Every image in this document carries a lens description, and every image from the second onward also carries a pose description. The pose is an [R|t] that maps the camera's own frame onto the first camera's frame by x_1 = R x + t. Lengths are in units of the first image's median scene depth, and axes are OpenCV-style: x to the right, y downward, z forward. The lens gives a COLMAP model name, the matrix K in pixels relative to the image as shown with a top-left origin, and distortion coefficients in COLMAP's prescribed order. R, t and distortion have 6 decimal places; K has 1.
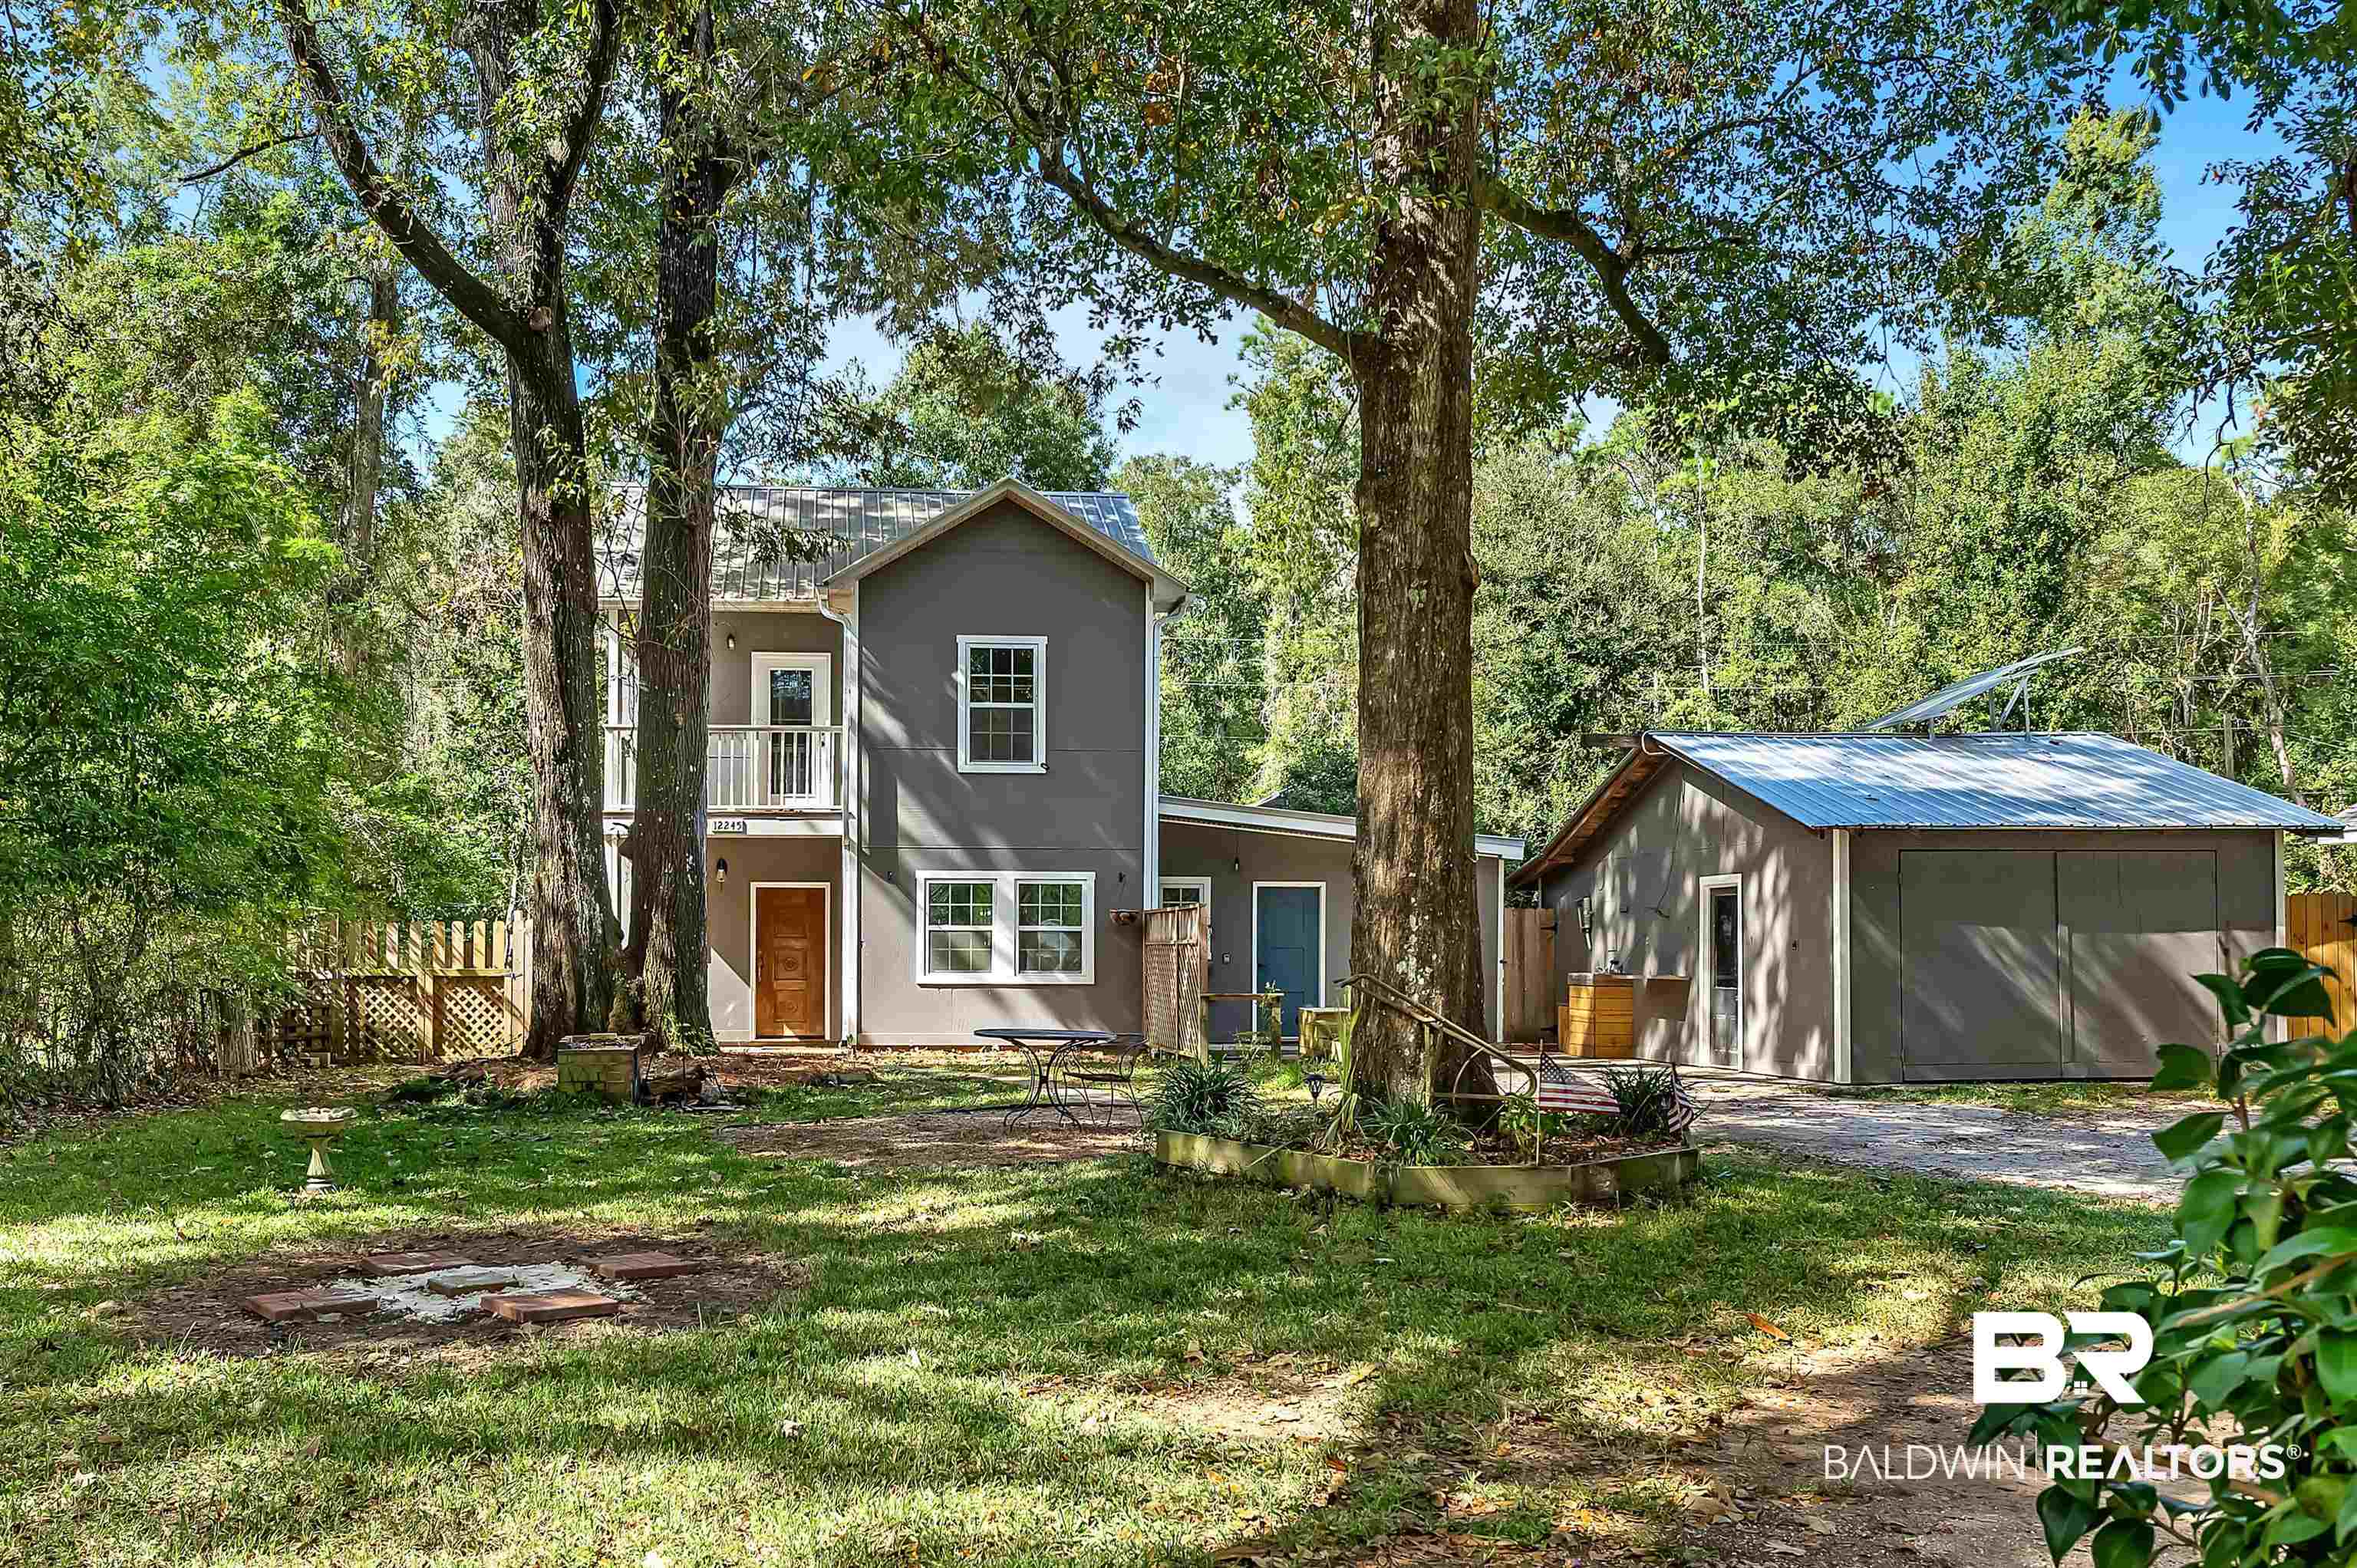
lens RADIAL K [[1834.2, 0, 1082.5], [0, 1834.2, 917.5], [0, 0, 1]] dist [-0.004677, -0.003390]
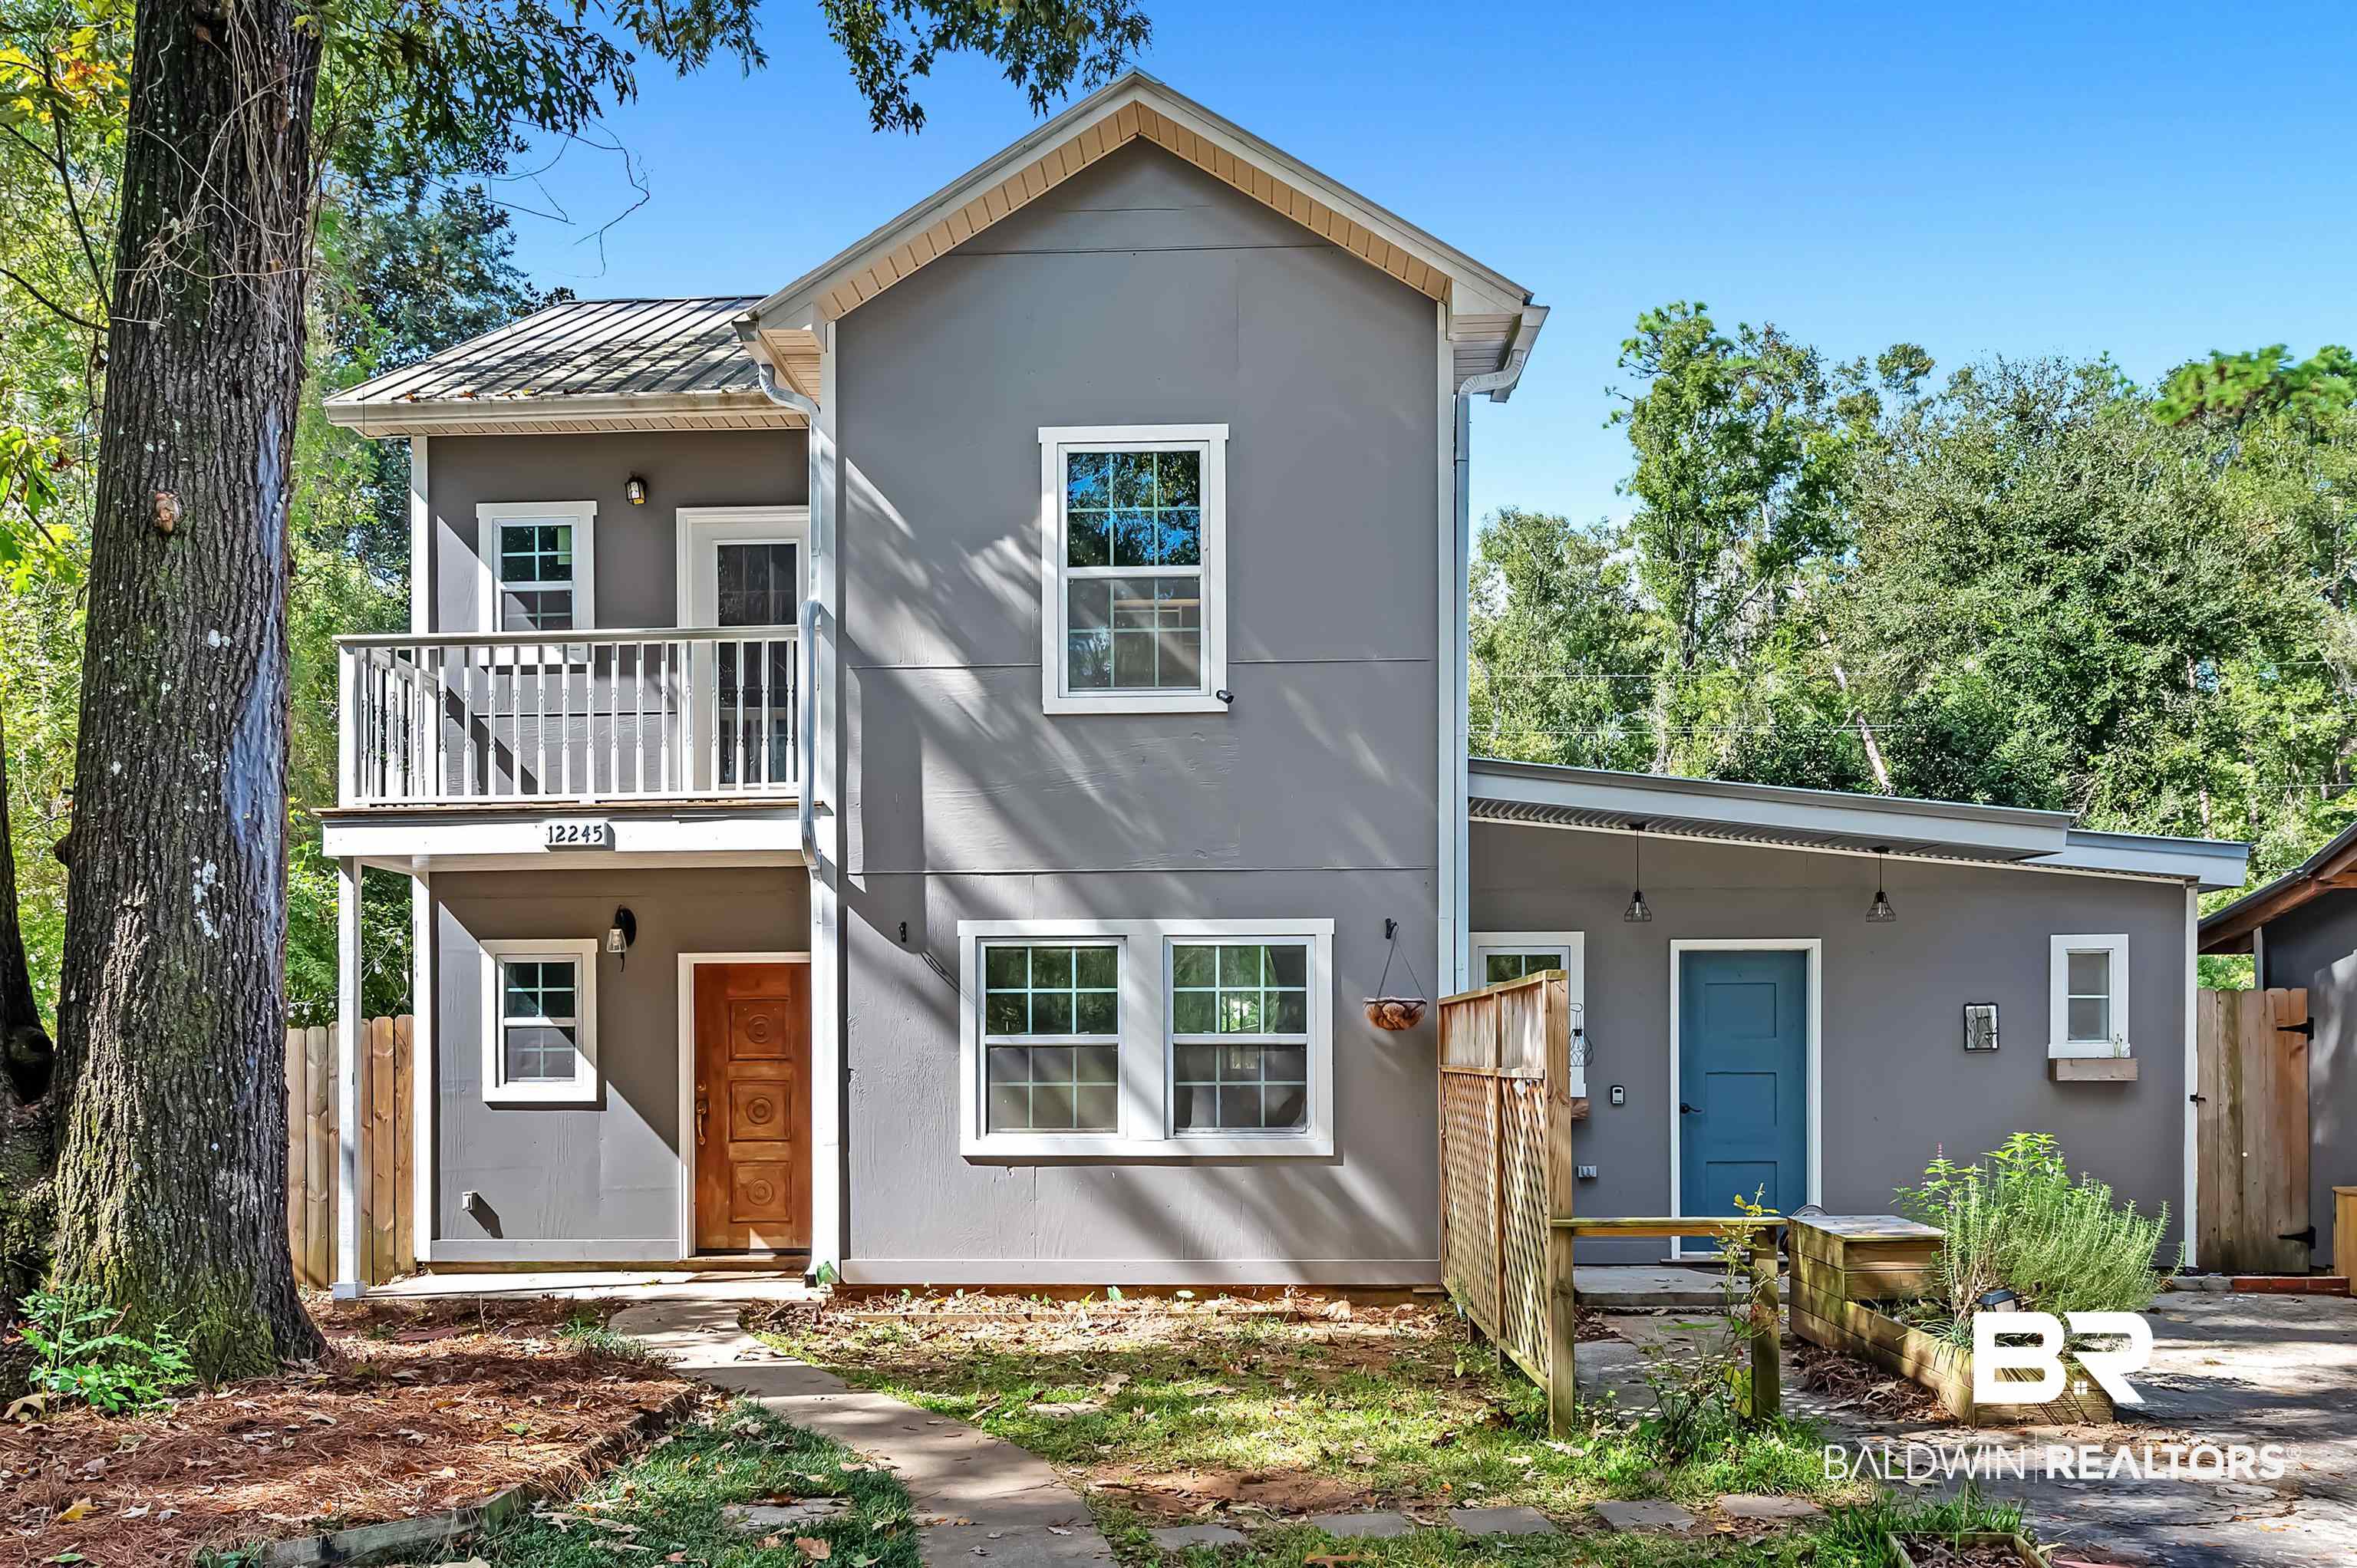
lens RADIAL K [[1688.6, 0, 1239.3], [0, 1688.6, 1049.5], [0, 0, 1]] dist [-0.007045, 0.002764]
pose [[0.990712, -0.007410, -0.135772, 0.041772], [0.009794, 0.999809, 0.016899, 0.001402], [0.135620, -0.018072, 0.990596, 0.568619]]
